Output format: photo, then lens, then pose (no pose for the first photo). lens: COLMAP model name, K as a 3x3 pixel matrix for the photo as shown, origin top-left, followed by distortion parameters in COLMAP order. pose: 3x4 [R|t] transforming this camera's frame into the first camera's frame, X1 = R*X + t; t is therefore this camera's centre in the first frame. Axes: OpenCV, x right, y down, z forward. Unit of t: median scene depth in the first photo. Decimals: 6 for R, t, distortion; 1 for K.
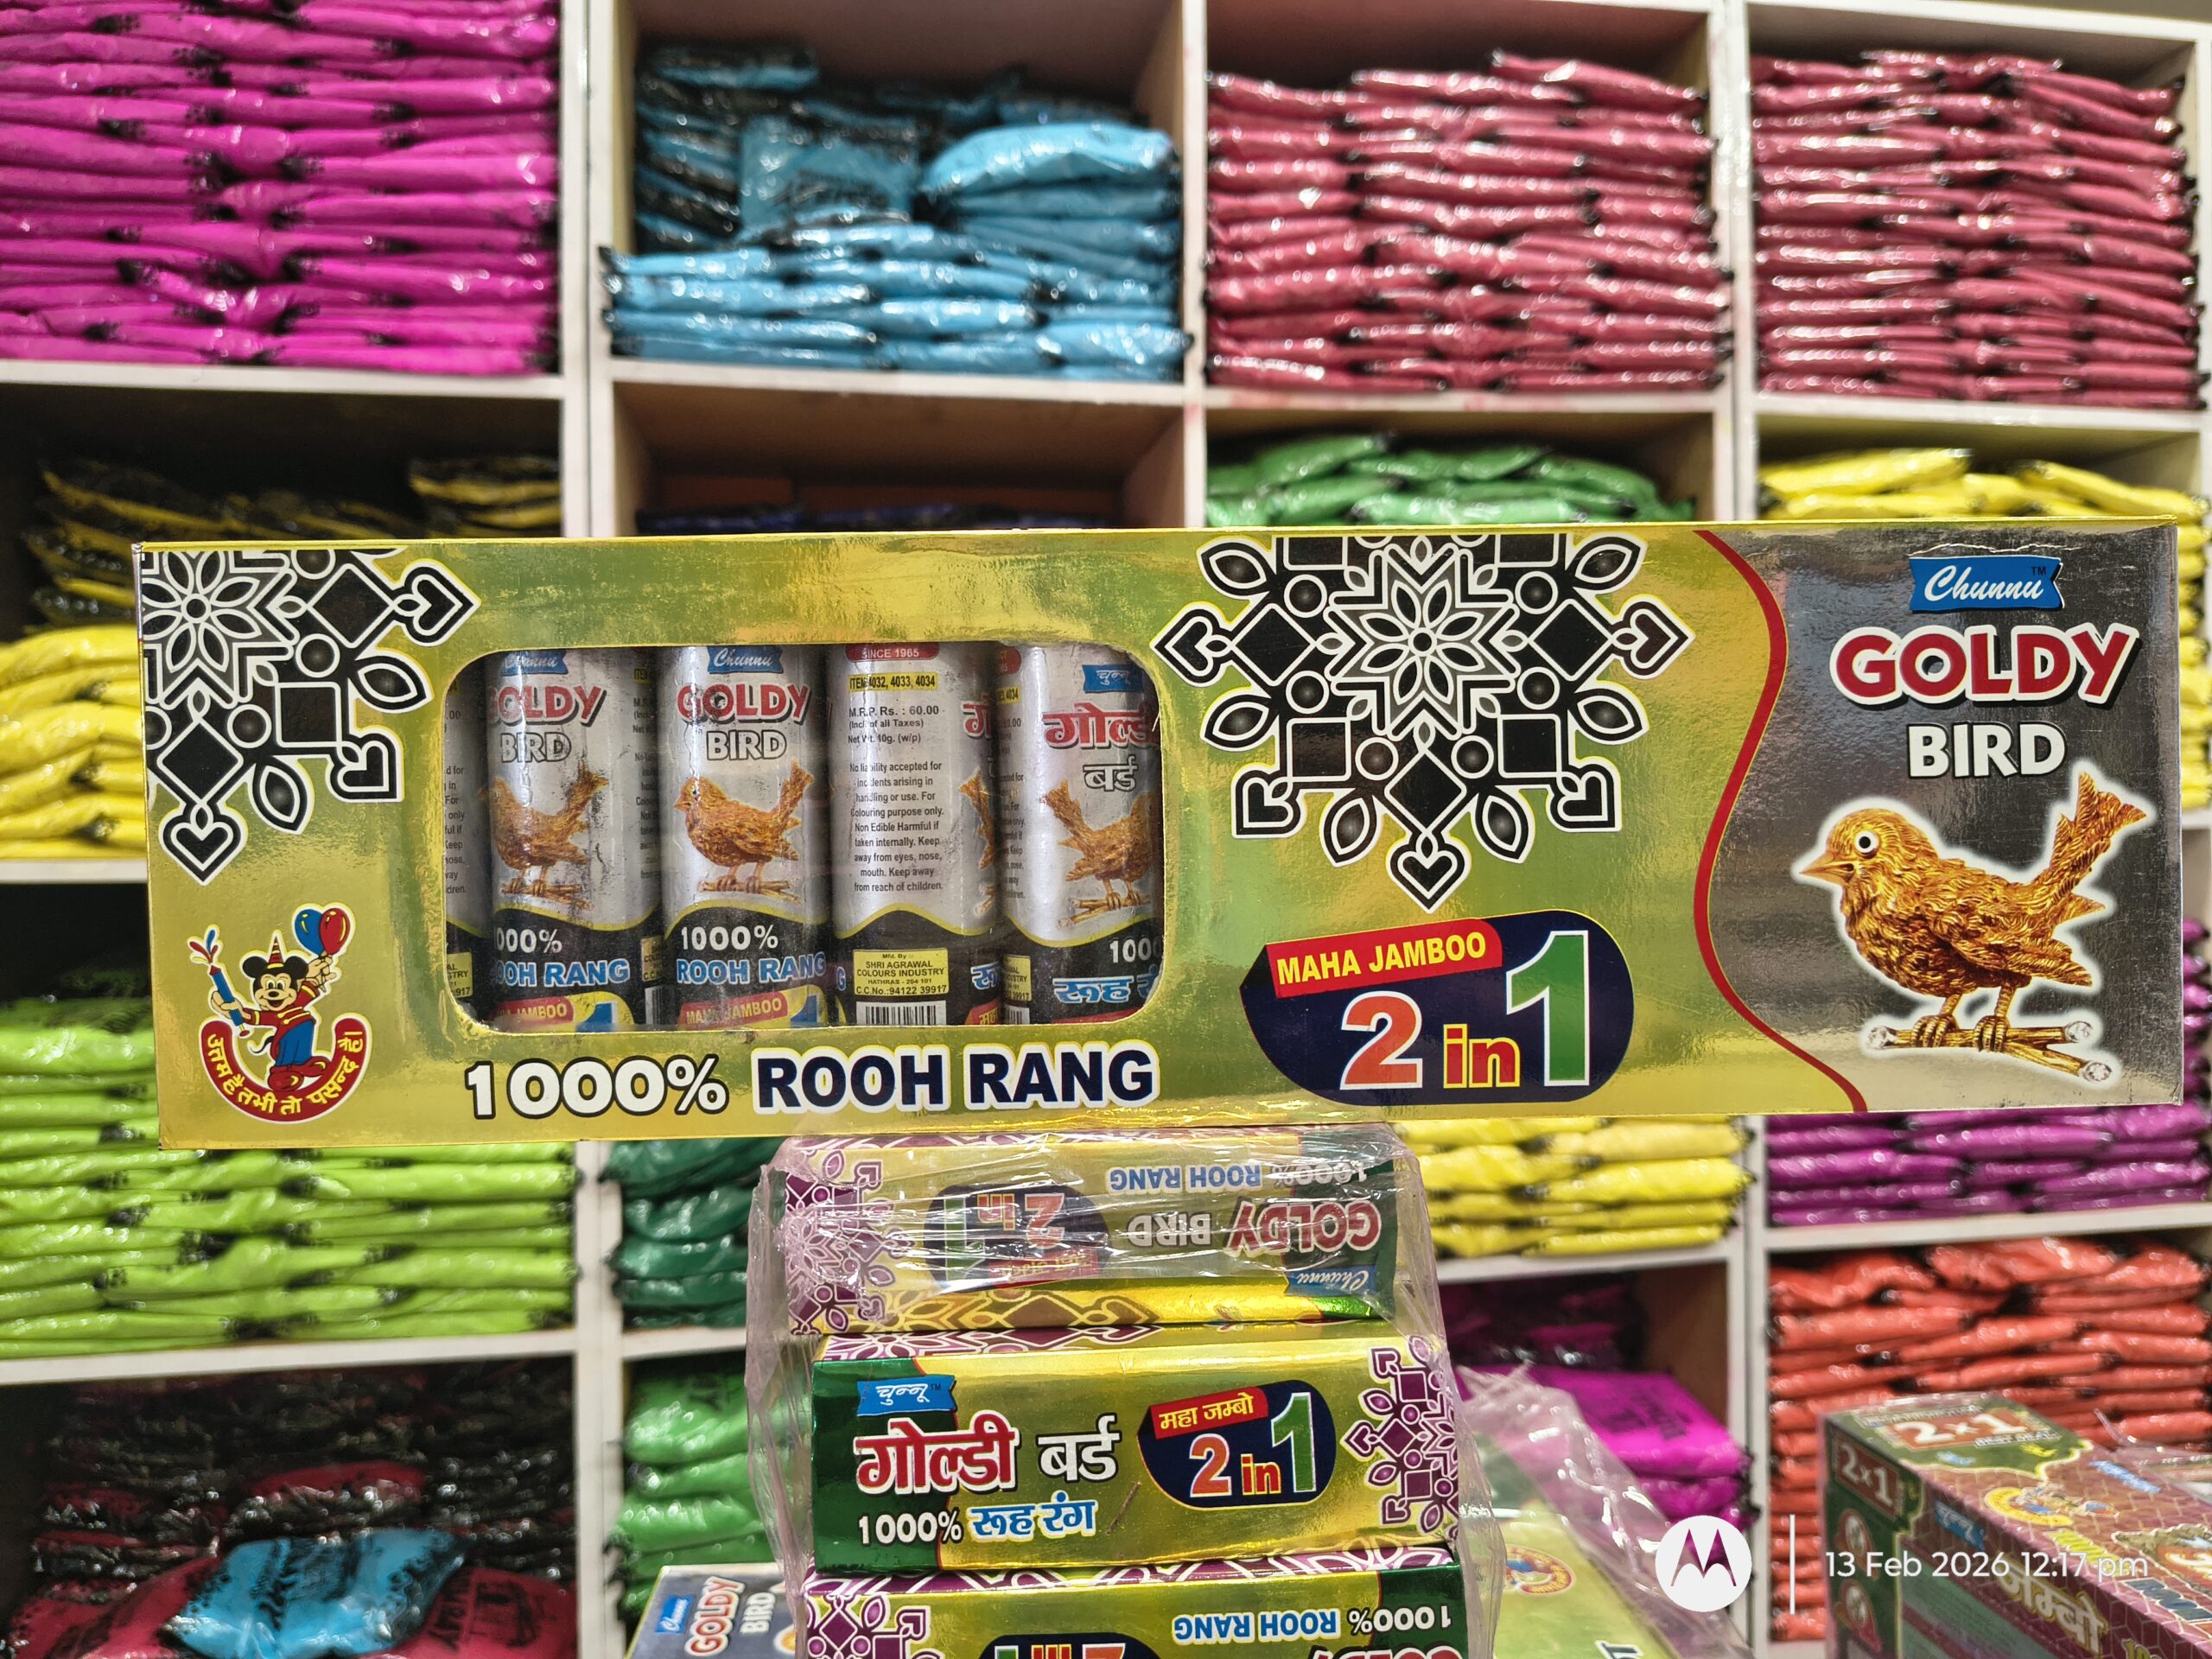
lens RADIAL K [[1499.6, 0, 1091.8], [0, 1499.6, 818.7], [0, 0, 1]] dist [0.019236, -0.032021]
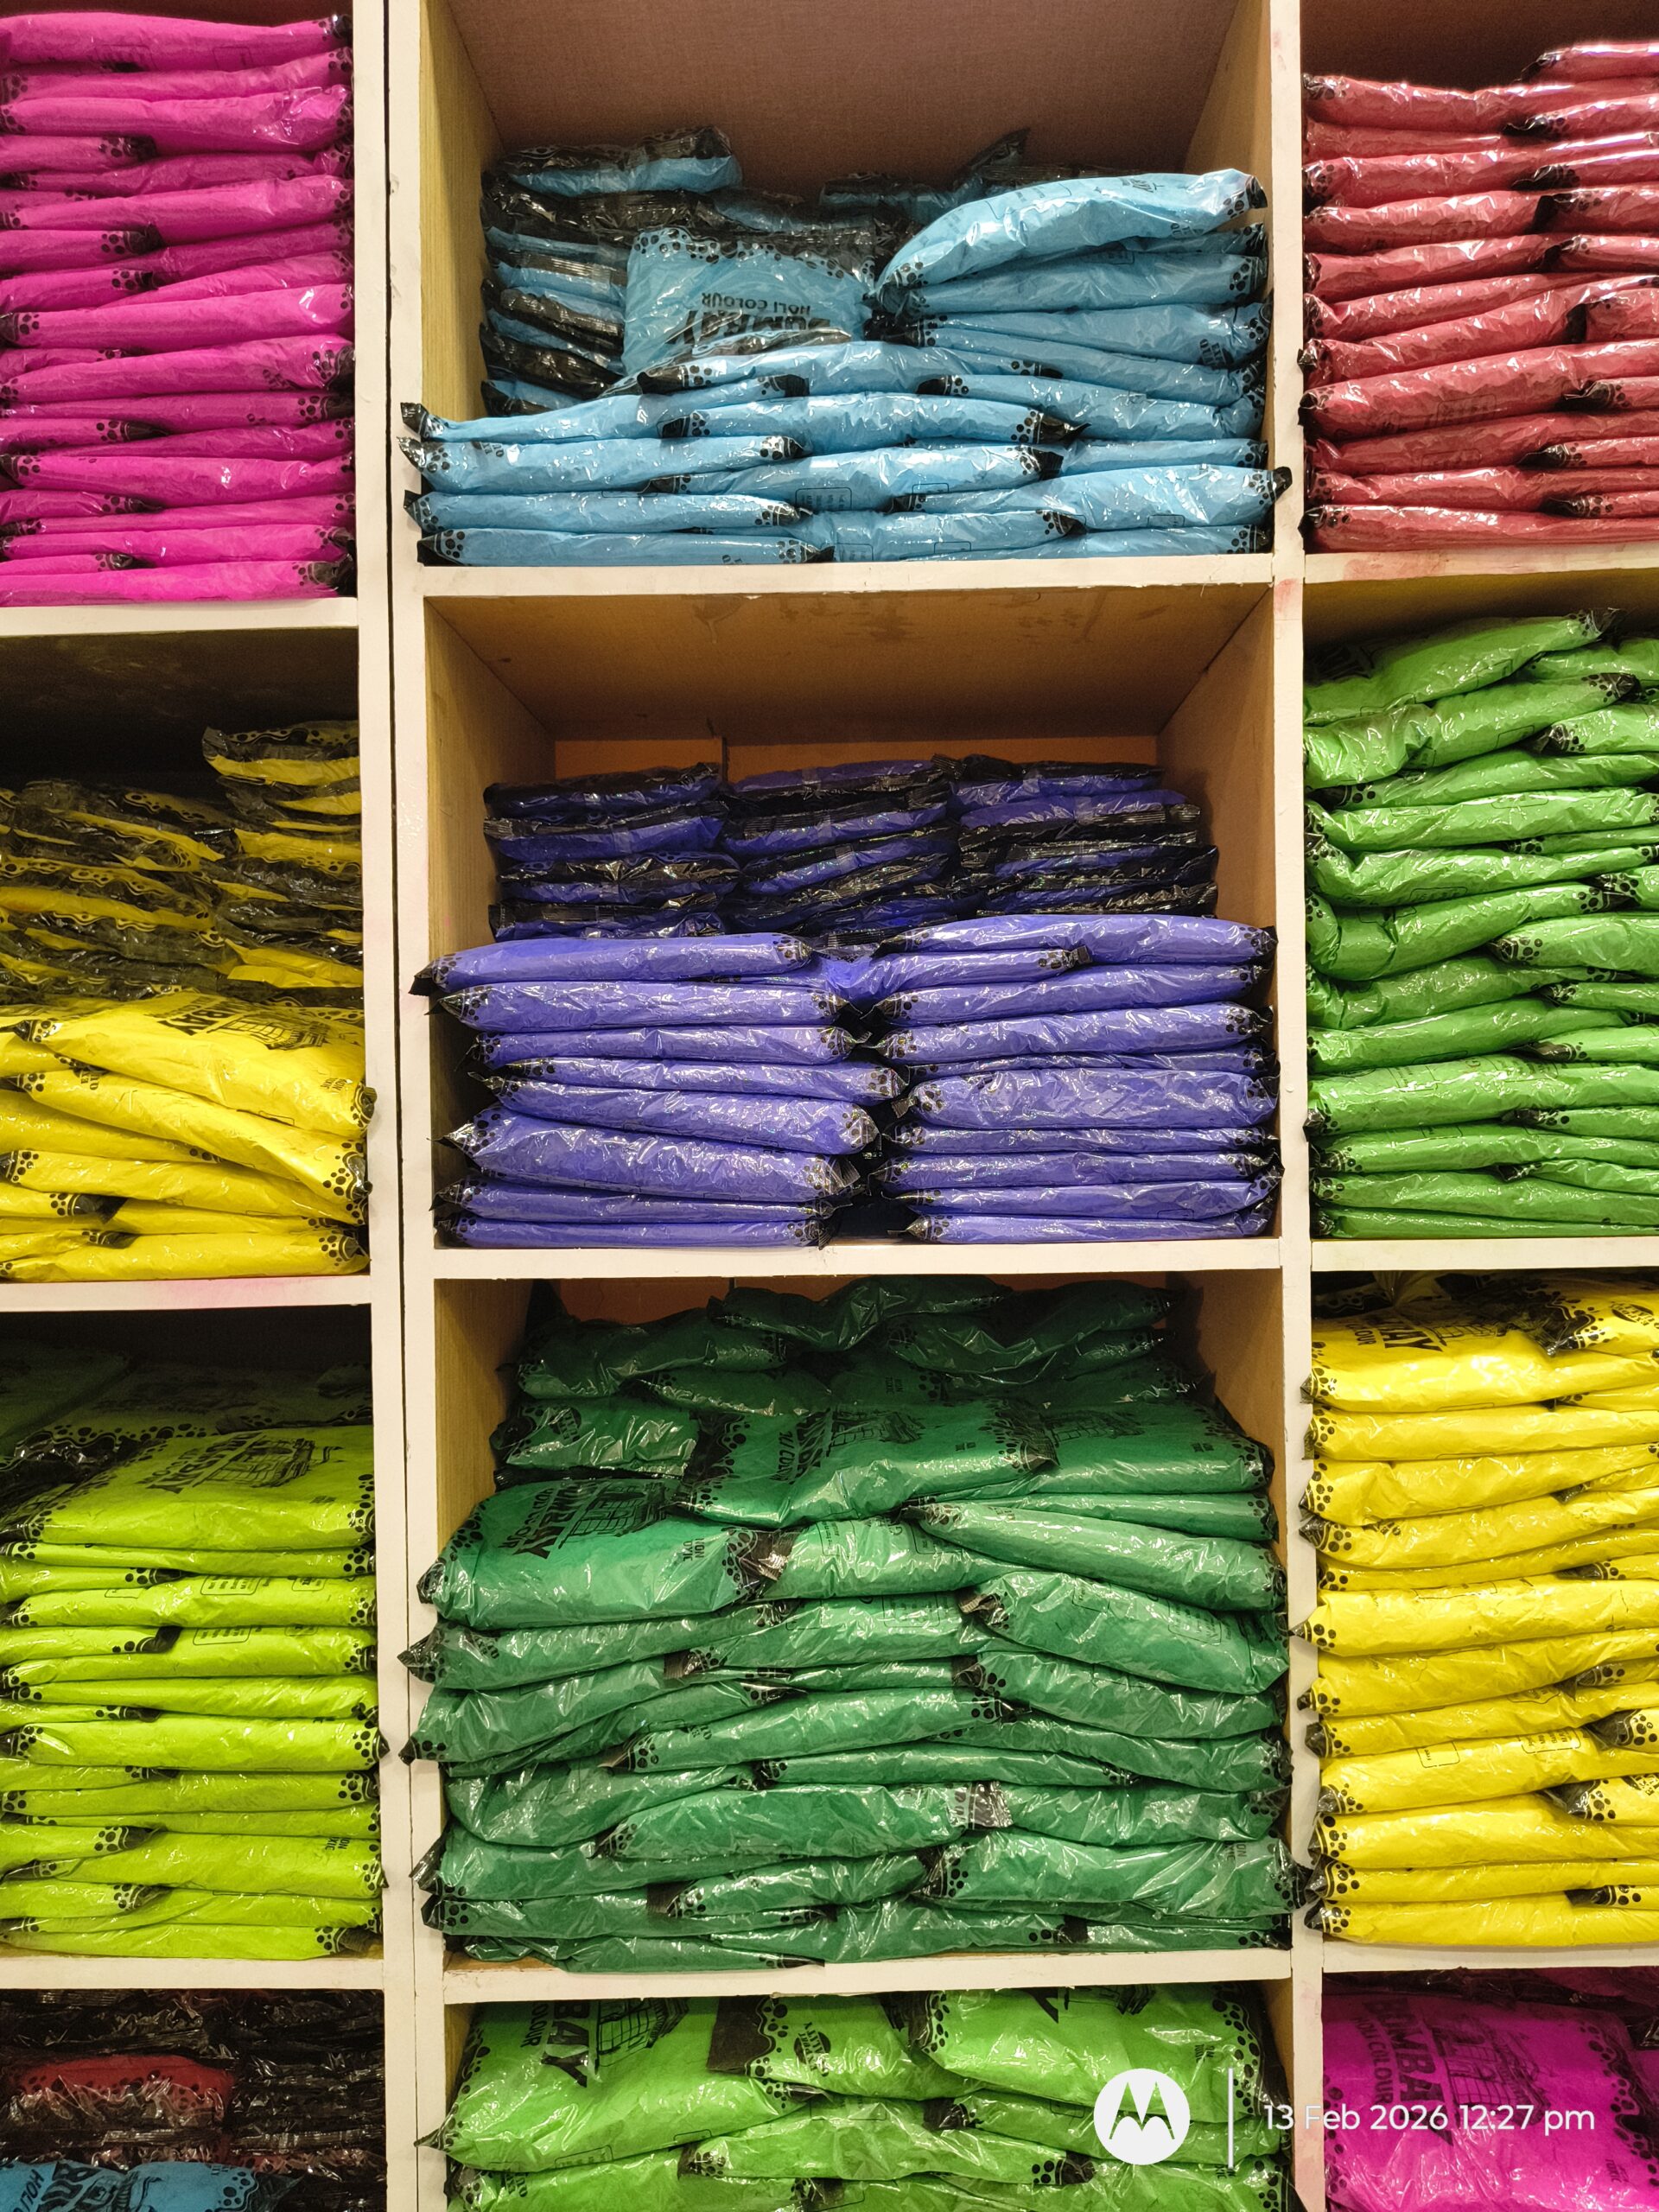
lens RADIAL K [[1499.6, 0, 847.6], [0, 1499.6, 1099.7], [0, 0, 1]] dist [0.019236, -0.032021]
pose [[0.982409, -0.004590, -0.186683, 0.001655], [0.005266, 0.999981, 0.003125, -0.056519], [0.186665, -0.004053, 0.982415, 0.328696]]
